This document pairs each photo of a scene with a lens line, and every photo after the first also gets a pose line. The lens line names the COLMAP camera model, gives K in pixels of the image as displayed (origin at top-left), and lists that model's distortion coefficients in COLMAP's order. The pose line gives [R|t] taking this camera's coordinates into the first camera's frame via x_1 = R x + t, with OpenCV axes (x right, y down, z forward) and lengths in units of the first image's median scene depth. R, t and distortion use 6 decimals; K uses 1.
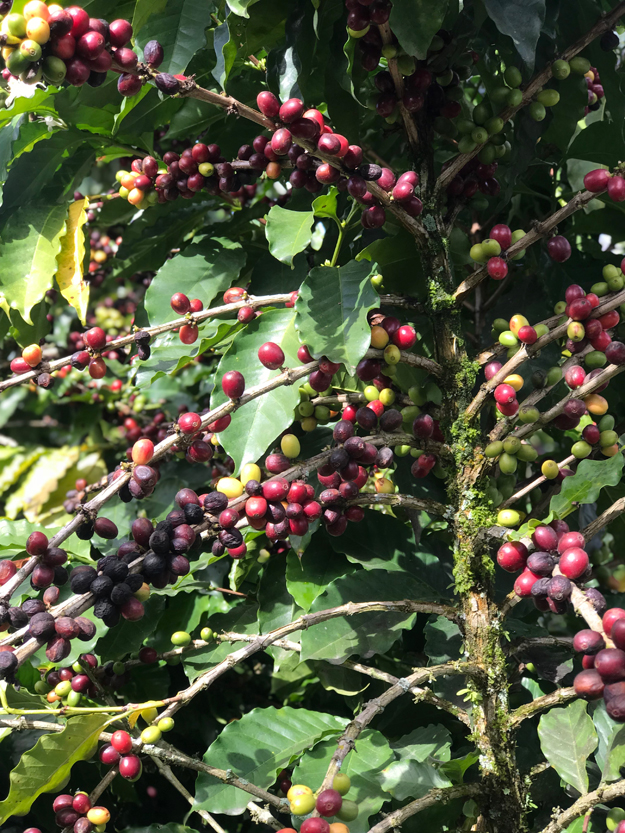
lens RADIAL K [[1409.0, 0, 292.5], [0, 1409.0, 412.9], [0, 0, 1]] dist [-0.022816, 0.631126]
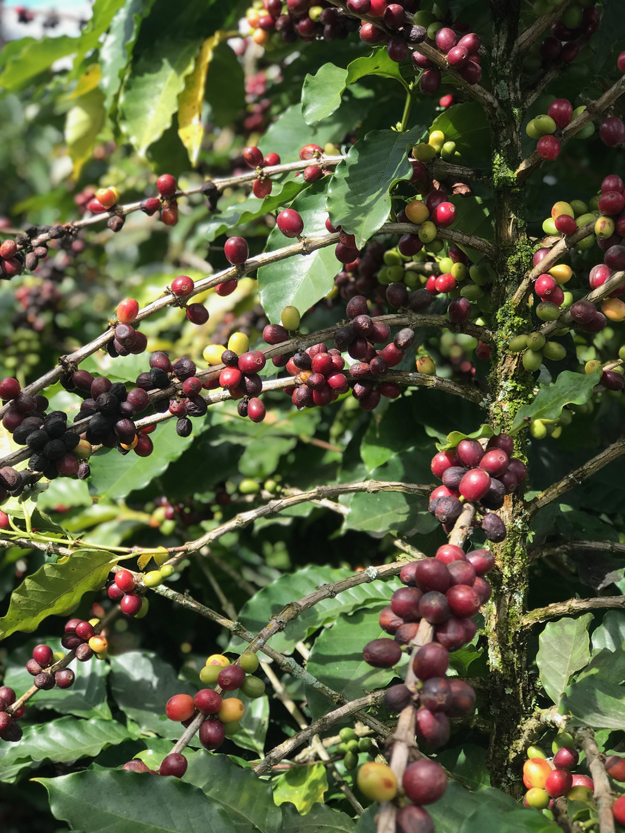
lens RADIAL K [[1409.0, 0, 292.5], [0, 1409.0, 412.9], [0, 0, 1]] dist [-0.022816, 0.631126]
pose [[0.953284, 0.127943, -0.273643, 0.249900], [-0.089910, 0.984994, 0.147320, -0.050878], [0.288386, -0.115834, 0.950482, 0.054059]]
